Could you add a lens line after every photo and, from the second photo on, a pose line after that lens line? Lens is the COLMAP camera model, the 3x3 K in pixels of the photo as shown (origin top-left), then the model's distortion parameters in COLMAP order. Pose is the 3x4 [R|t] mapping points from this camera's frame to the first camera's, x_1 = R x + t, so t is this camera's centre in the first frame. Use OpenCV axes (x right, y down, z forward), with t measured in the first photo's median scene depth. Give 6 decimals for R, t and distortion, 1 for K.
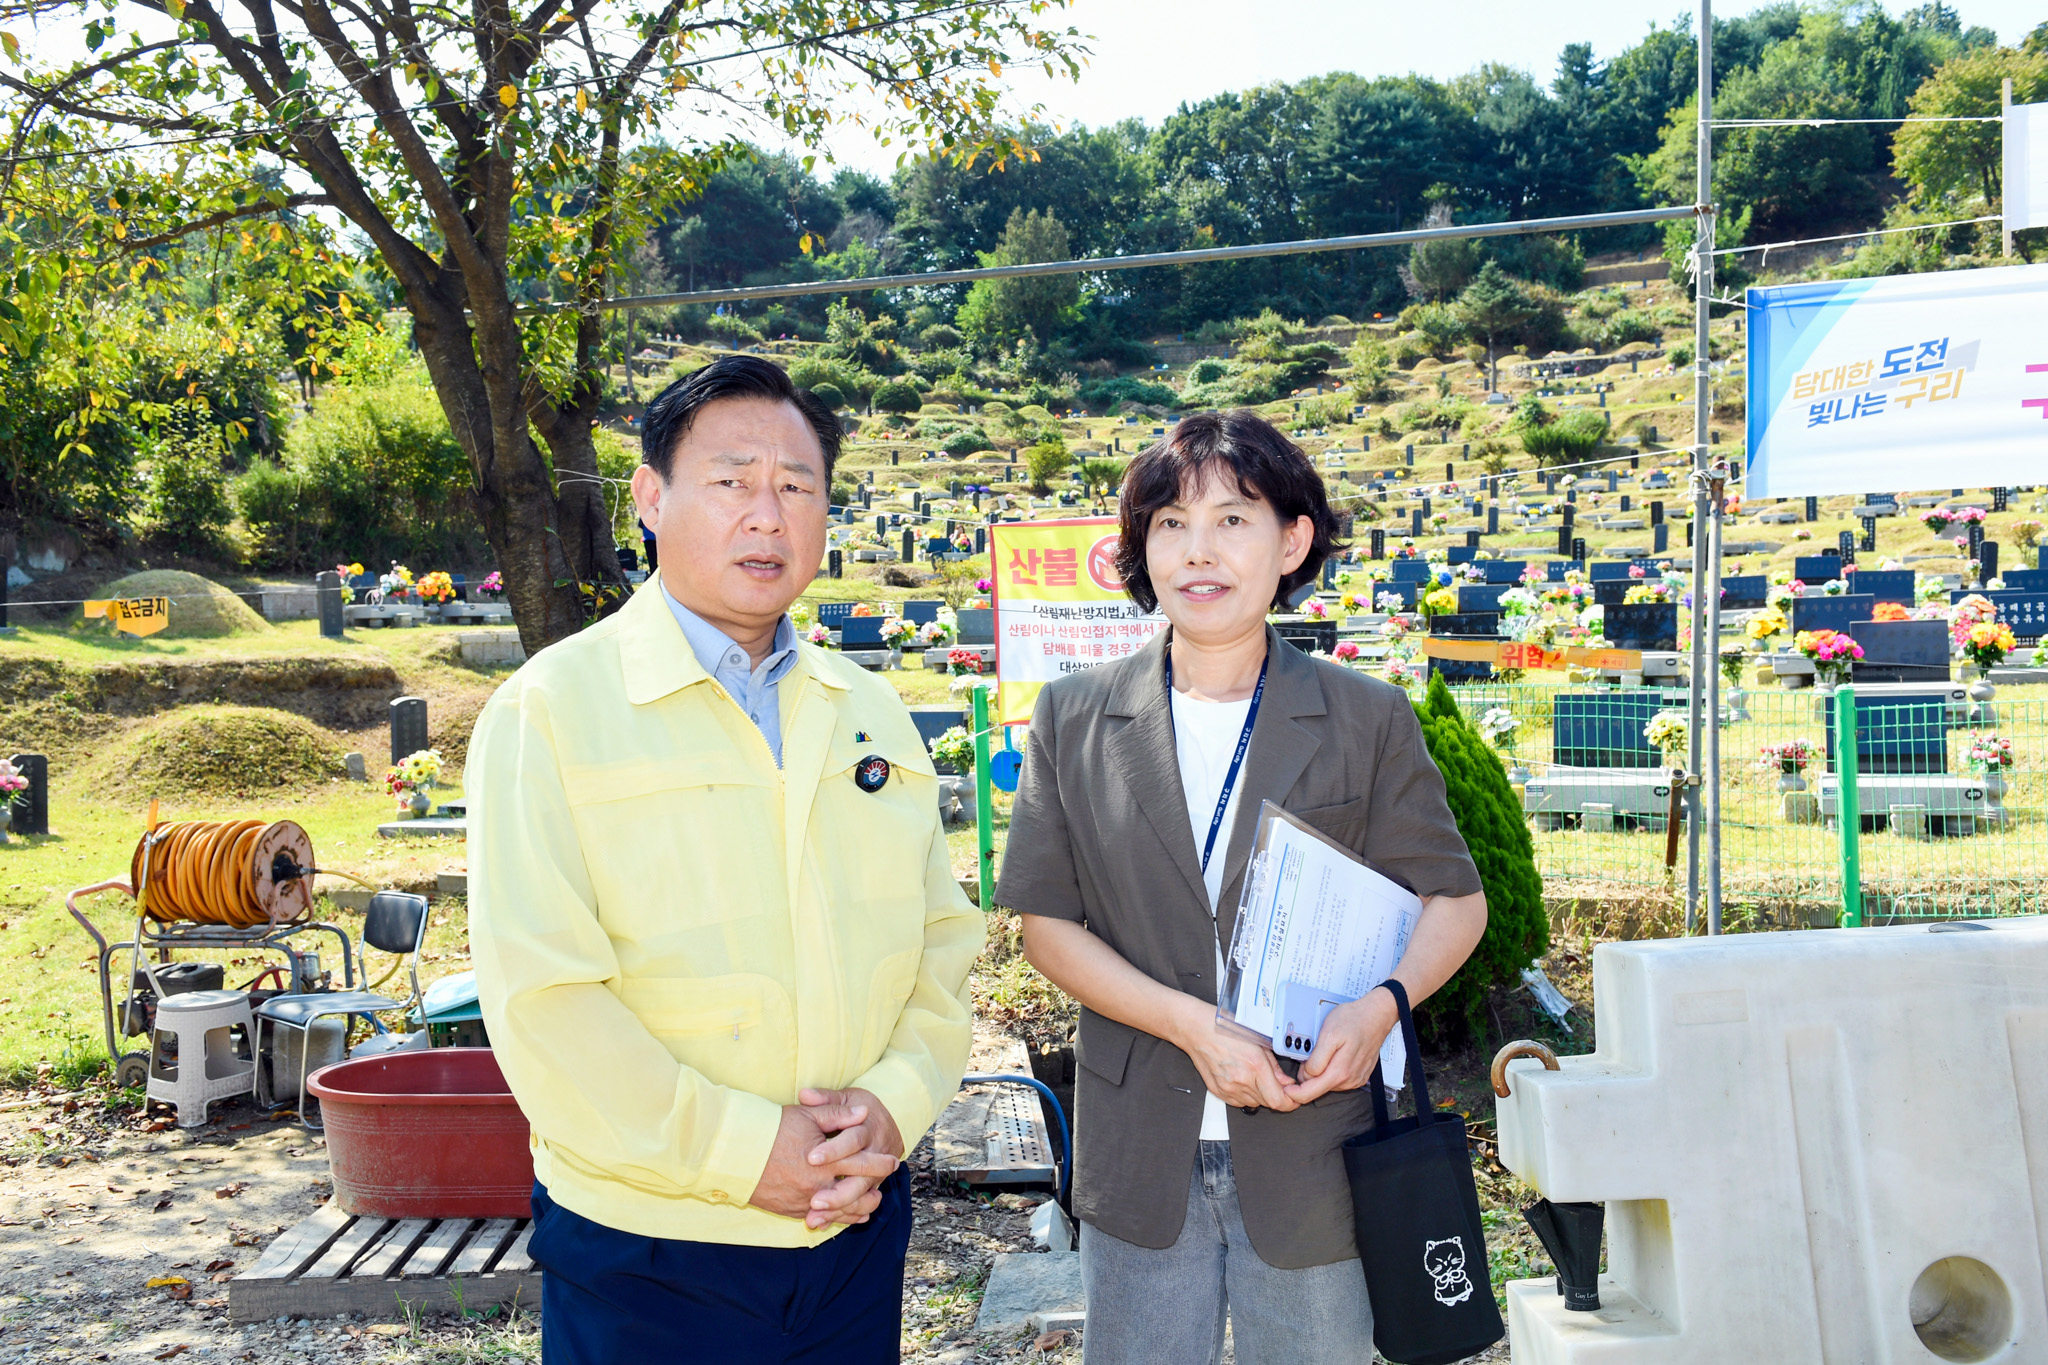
lens RADIAL K [[1734.4, 0, 1024.0], [0, 1734.4, 682.5], [0, 0, 1]] dist [-0.021860, -0.015074]
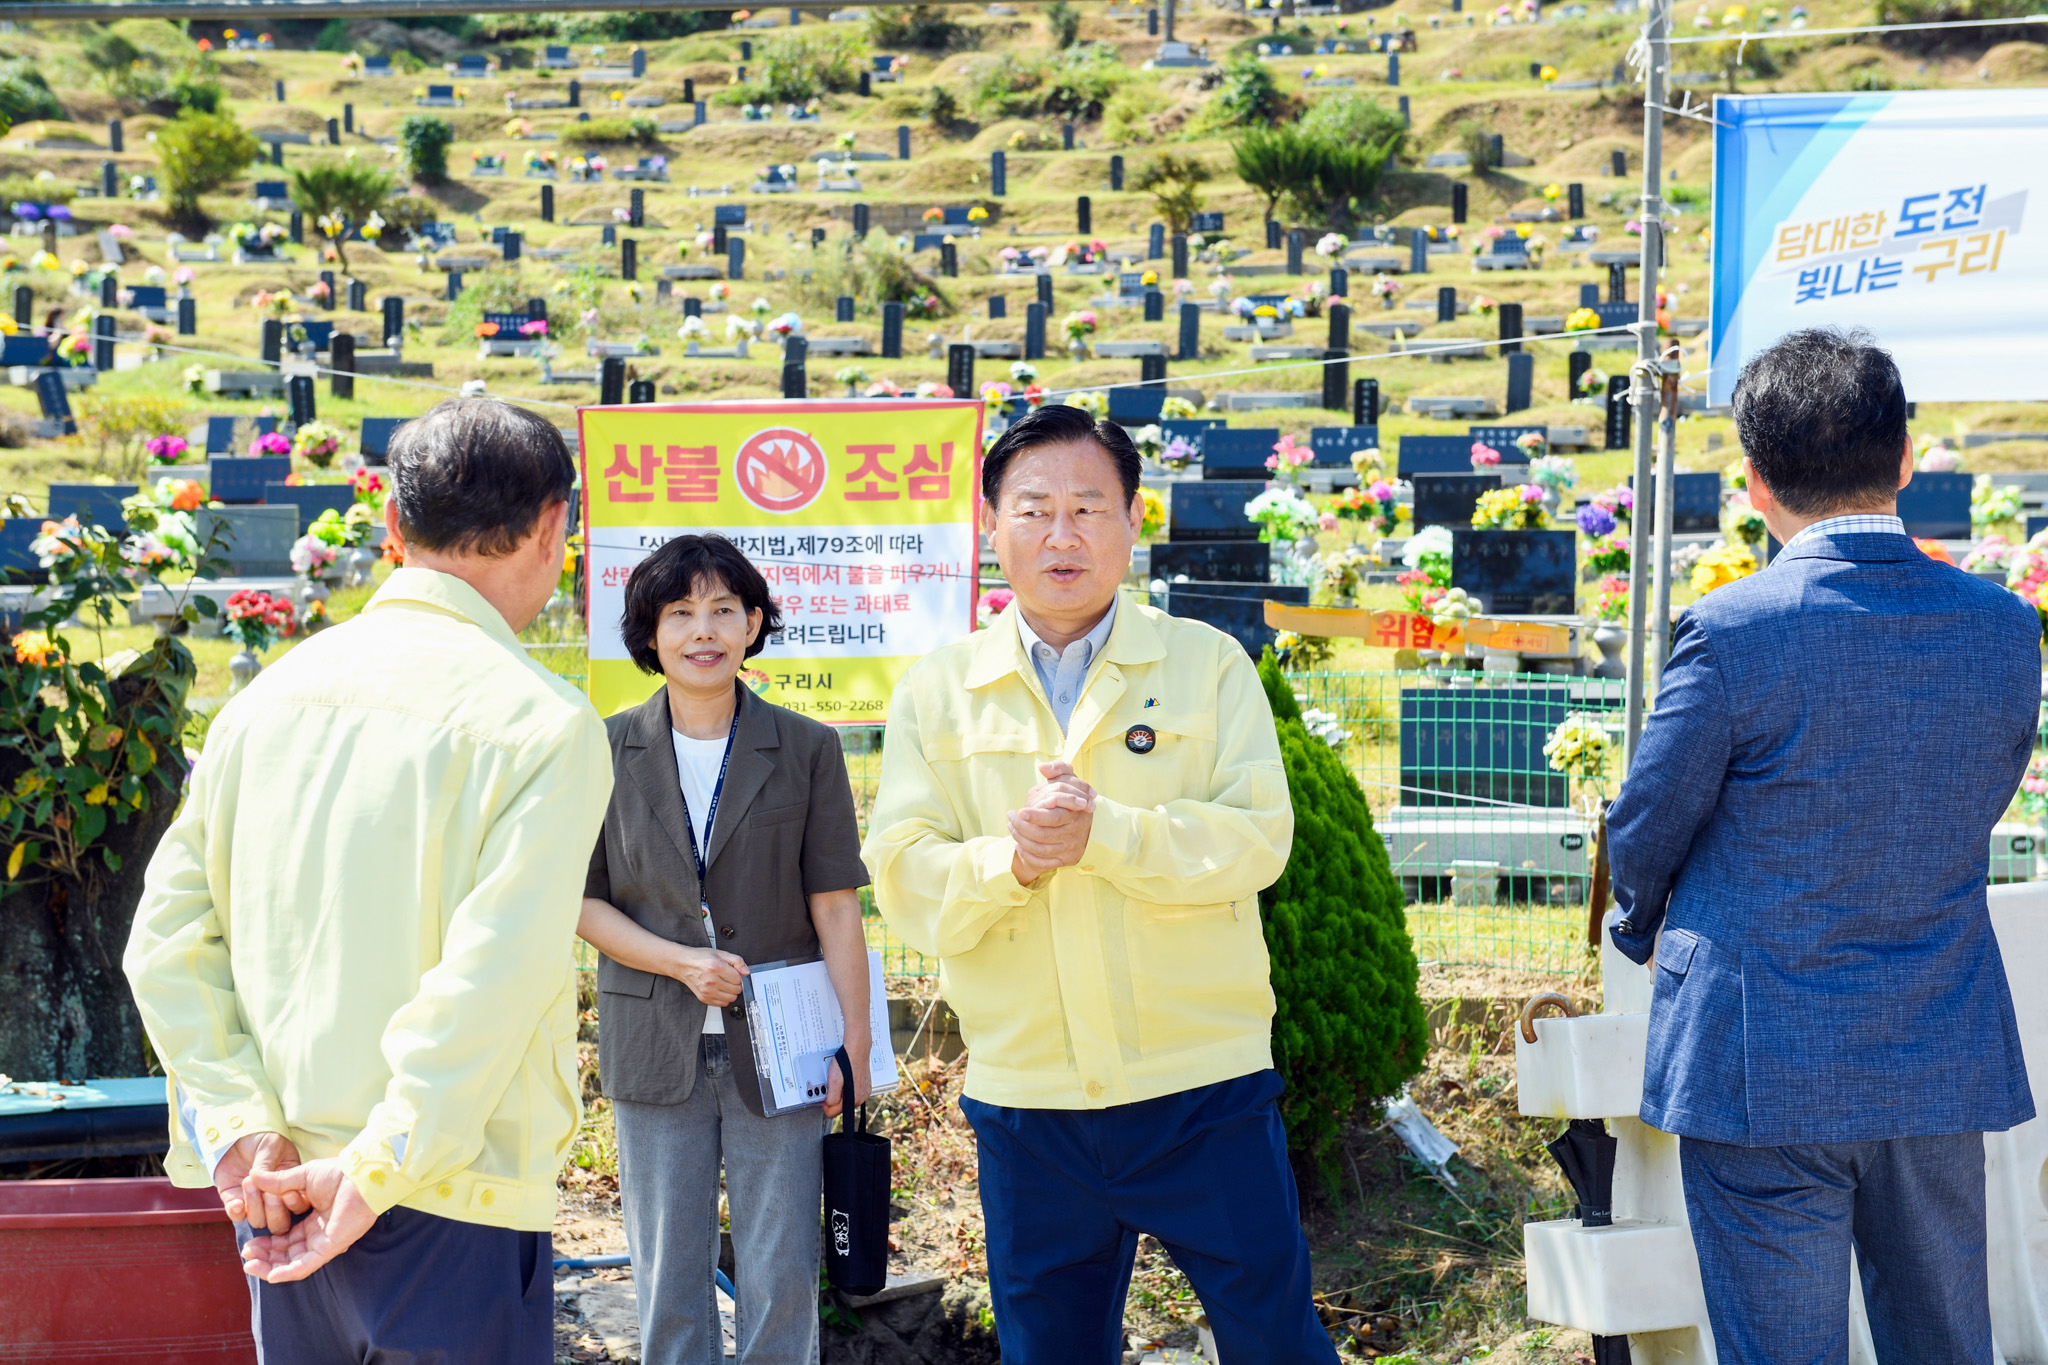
lens RADIAL K [[4018.6, 0, 1024.0], [0, 4018.6, 682.5], [0, 0, 1]] dist [0.035280, -0.068031]
pose [[0.971740, 0.009898, 0.235848, -0.025250], [-0.011454, 0.999921, 0.005228, -0.000153], [-0.235777, -0.007781, 0.971776, -0.055689]]
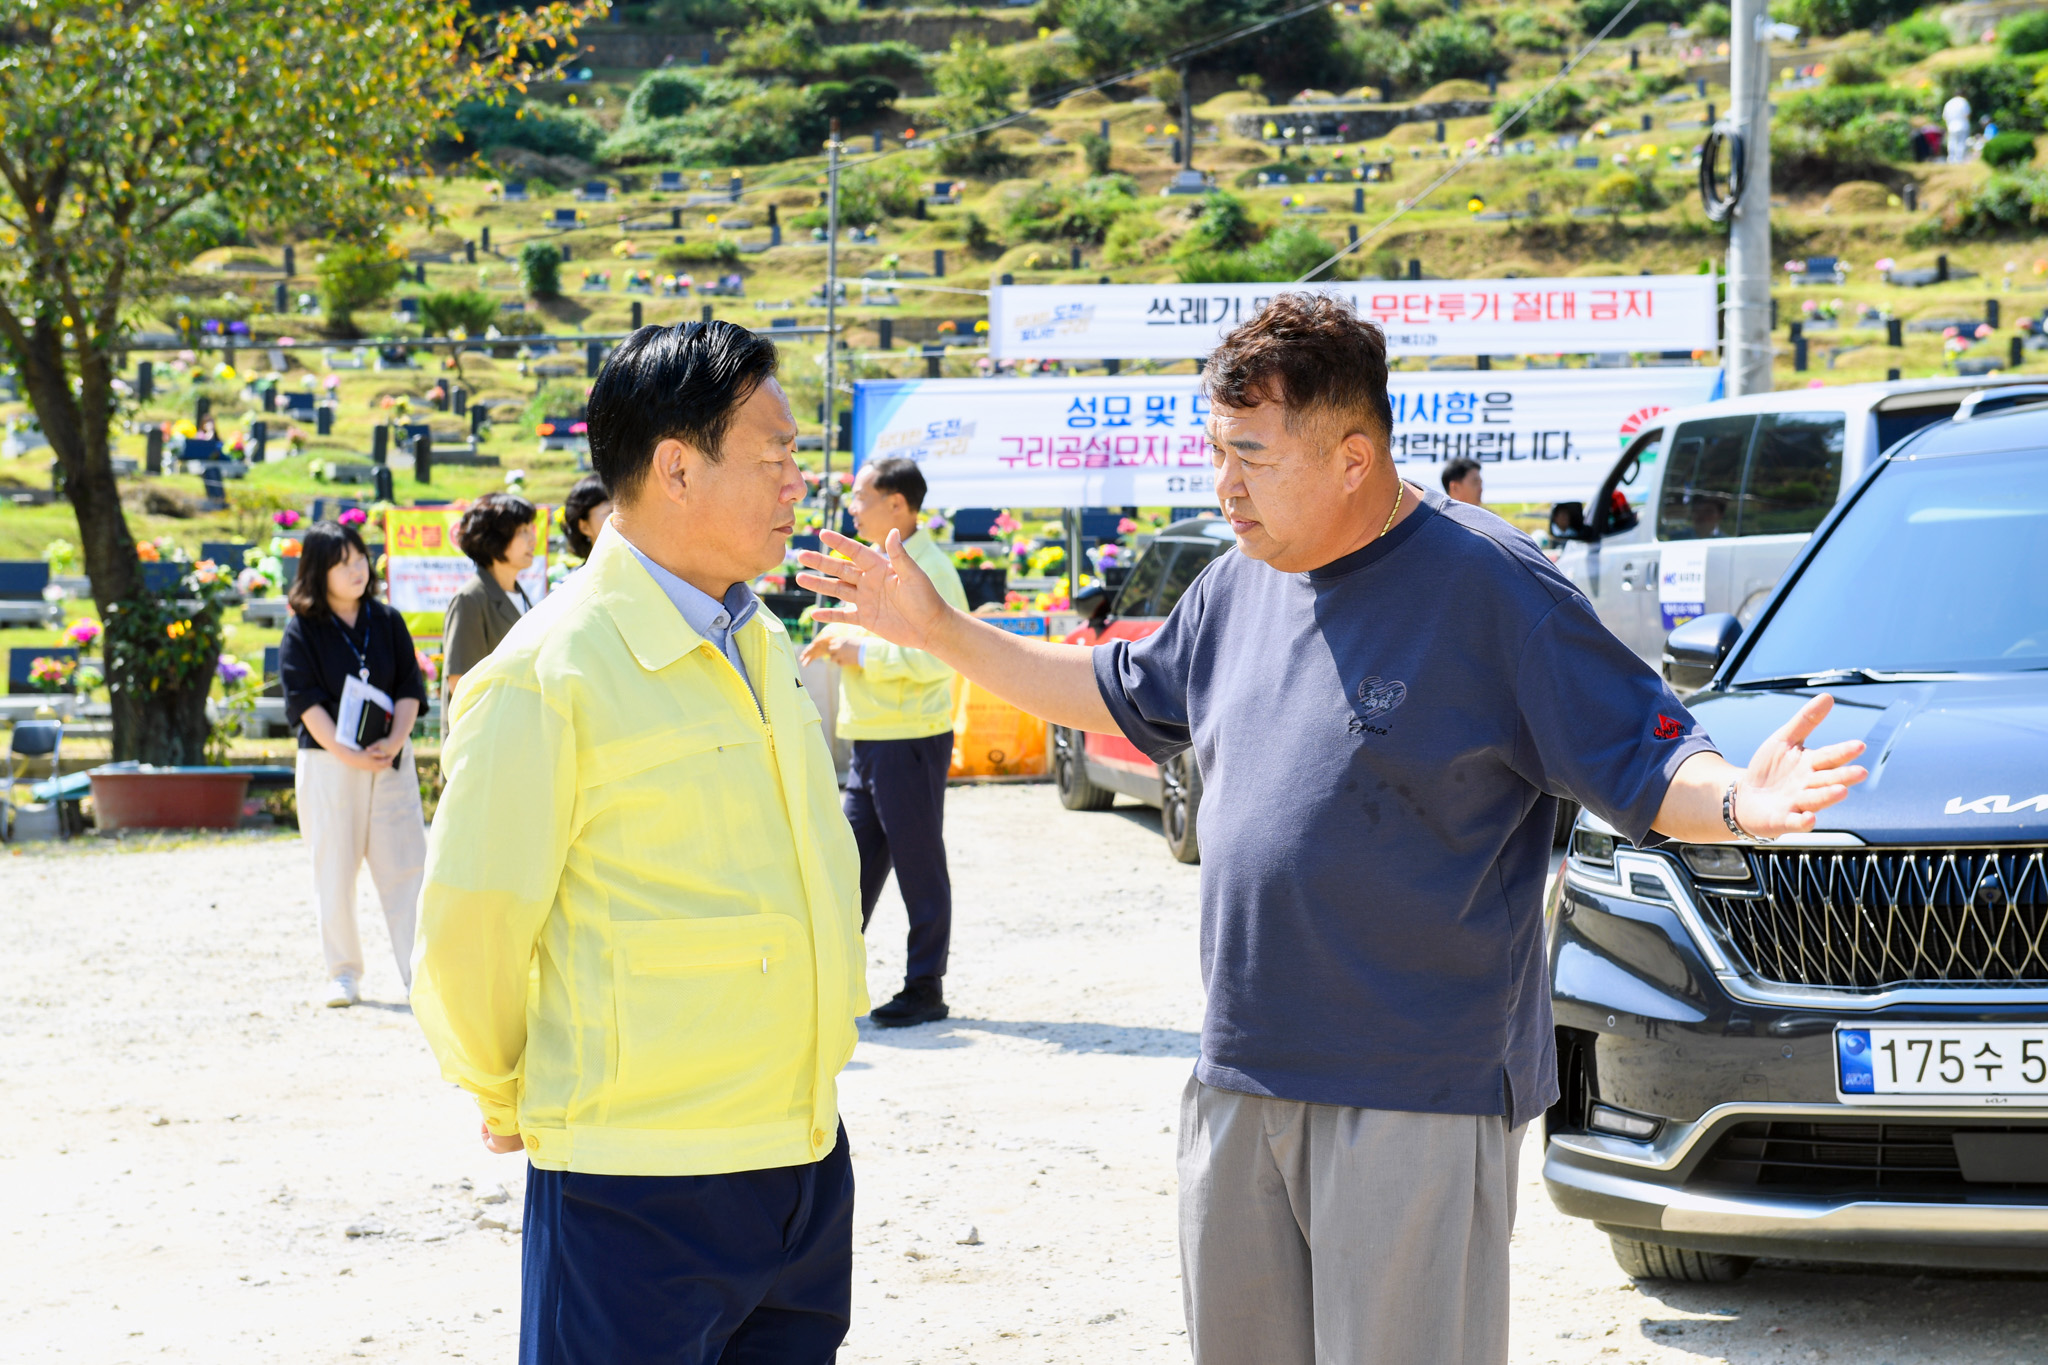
lens RADIAL K [[4125.9, 0, 975.4], [0, 4125.9, 649.4], [0, 0, 1]] dist [0.026452, 0.388631]
pose [[0.984937, 0.021010, 0.171633, -0.015975], [-0.017925, 0.999649, -0.019509, 0.011892], [-0.171982, 0.016139, 0.984968, -0.332896]]
